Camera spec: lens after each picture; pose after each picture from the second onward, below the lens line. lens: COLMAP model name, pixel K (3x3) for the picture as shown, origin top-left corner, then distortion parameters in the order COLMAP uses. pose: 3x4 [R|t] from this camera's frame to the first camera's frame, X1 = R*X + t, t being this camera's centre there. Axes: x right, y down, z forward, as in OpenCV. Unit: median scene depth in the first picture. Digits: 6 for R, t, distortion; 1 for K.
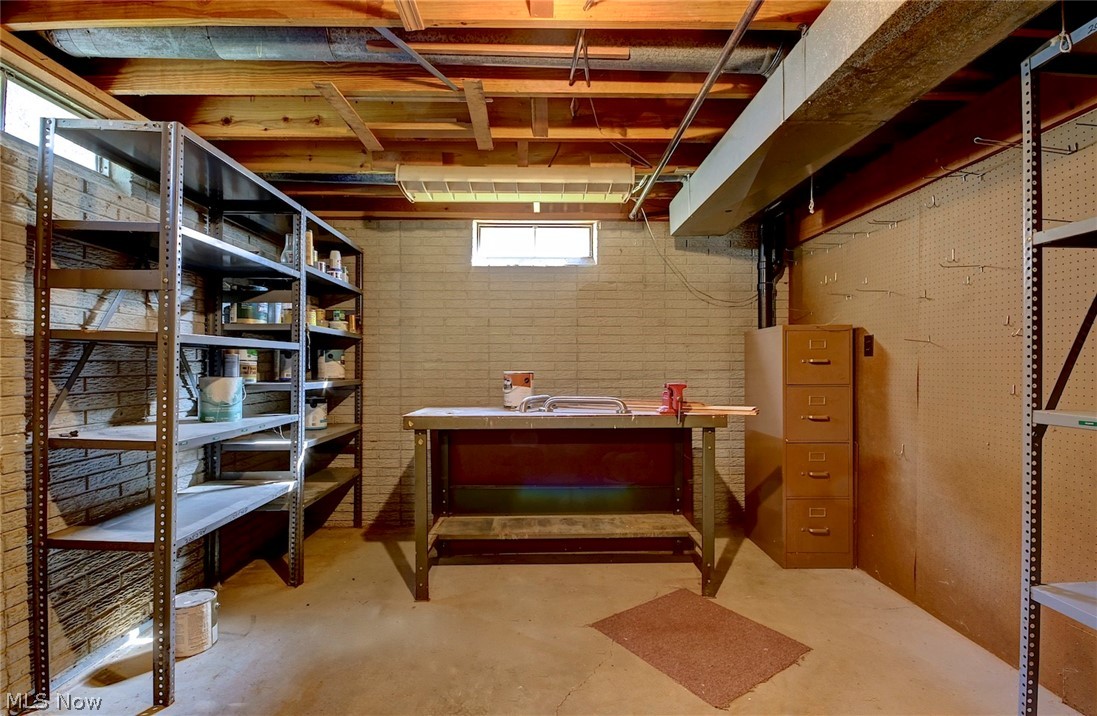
lens RADIAL K [[535.8, 0, 548.8], [0, 535.8, 360.0], [0, 0, 1]] dist [-0.005965, 0.000490]
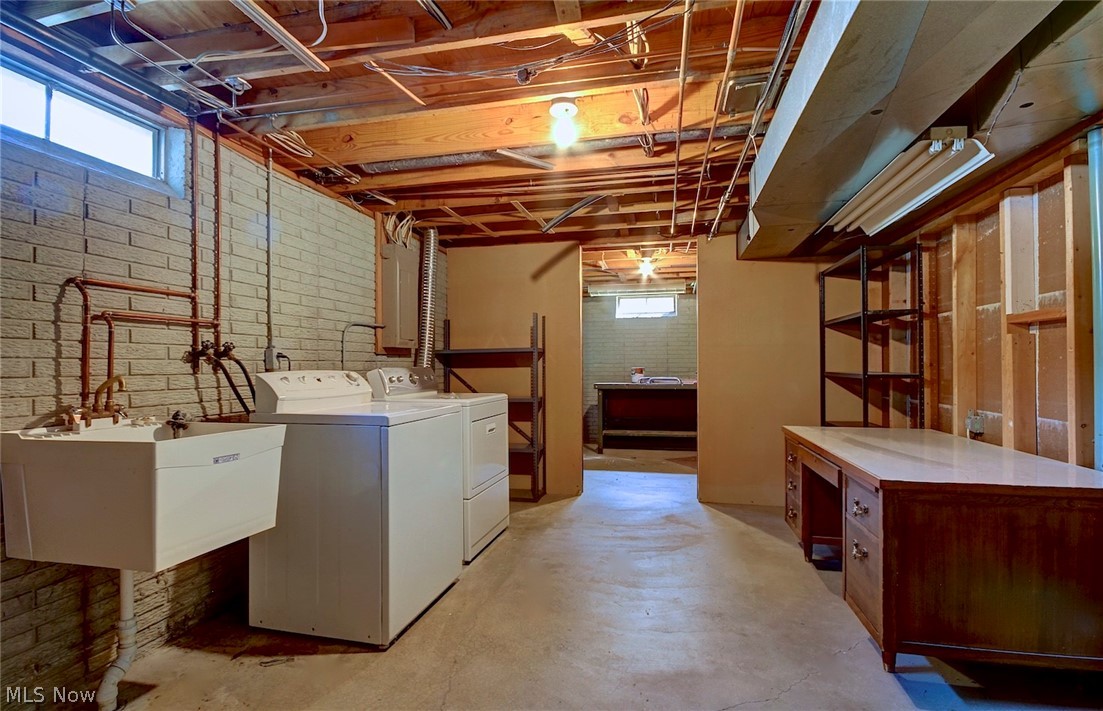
lens RADIAL K [[538.7, 0, 548.7], [0, 538.7, 359.4], [0, 0, 1]] dist [-0.005965, 0.000490]
pose [[0.973164, -0.003166, -0.230092, 0.086296], [0.002703, 0.999994, -0.002329, -0.008556], [0.230098, 0.001645, 0.973166, -1.133331]]
